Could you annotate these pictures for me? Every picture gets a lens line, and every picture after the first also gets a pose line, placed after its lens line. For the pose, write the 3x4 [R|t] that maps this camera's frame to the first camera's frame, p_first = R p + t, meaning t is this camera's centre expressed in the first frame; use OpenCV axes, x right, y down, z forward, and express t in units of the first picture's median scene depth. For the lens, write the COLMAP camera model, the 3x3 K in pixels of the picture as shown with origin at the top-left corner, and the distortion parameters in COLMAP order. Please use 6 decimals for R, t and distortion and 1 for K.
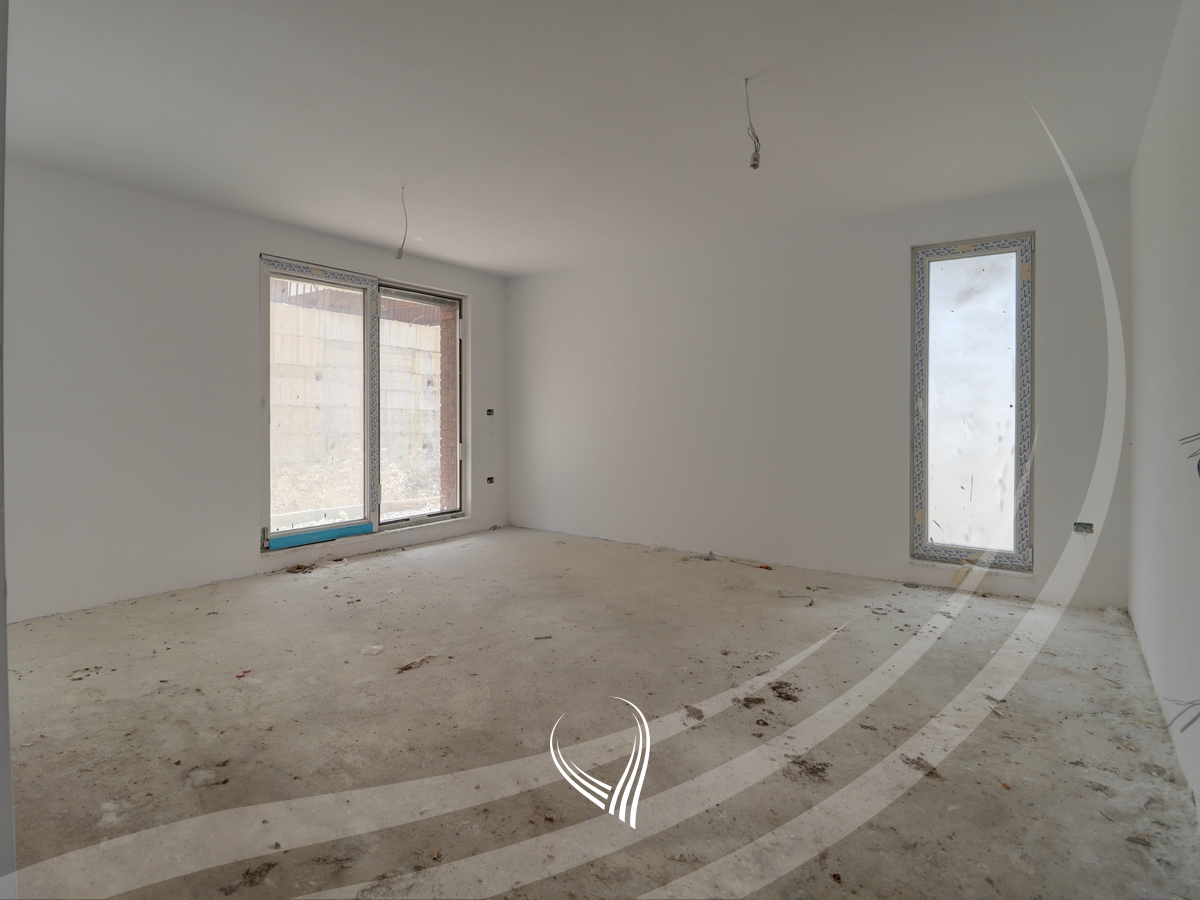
lens RADIAL K [[633.3, 0, 603.6], [0, 633.3, 419.8], [0, 0, 1]] dist [0.002121, -0.015818]
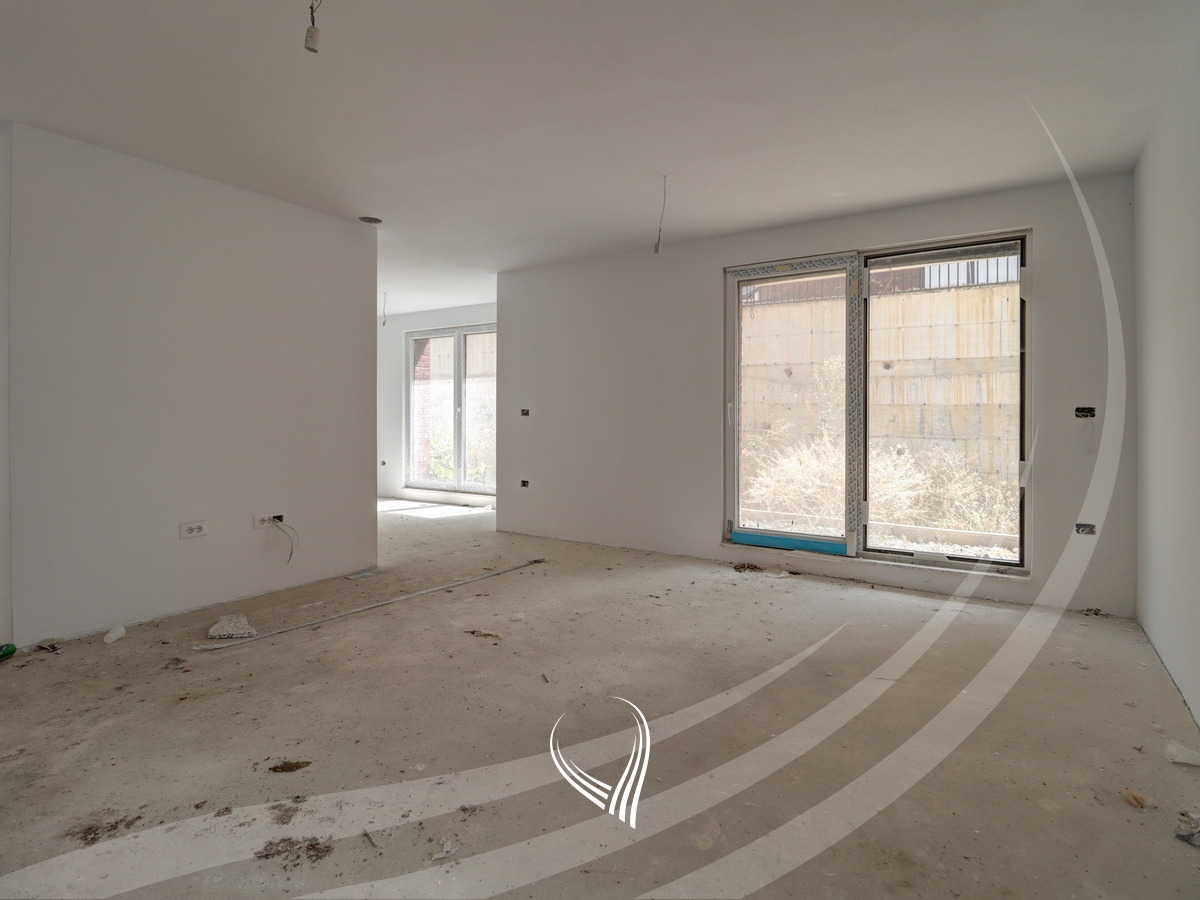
lens RADIAL K [[633.3, 0, 603.6], [0, 633.3, 419.8], [0, 0, 1]] dist [0.002121, -0.015818]
pose [[0.038498, 0.005835, -0.999242, 0.569086], [-0.010831, 0.999927, 0.005422, -0.004863], [0.999200, 0.010614, 0.038558, 0.787853]]
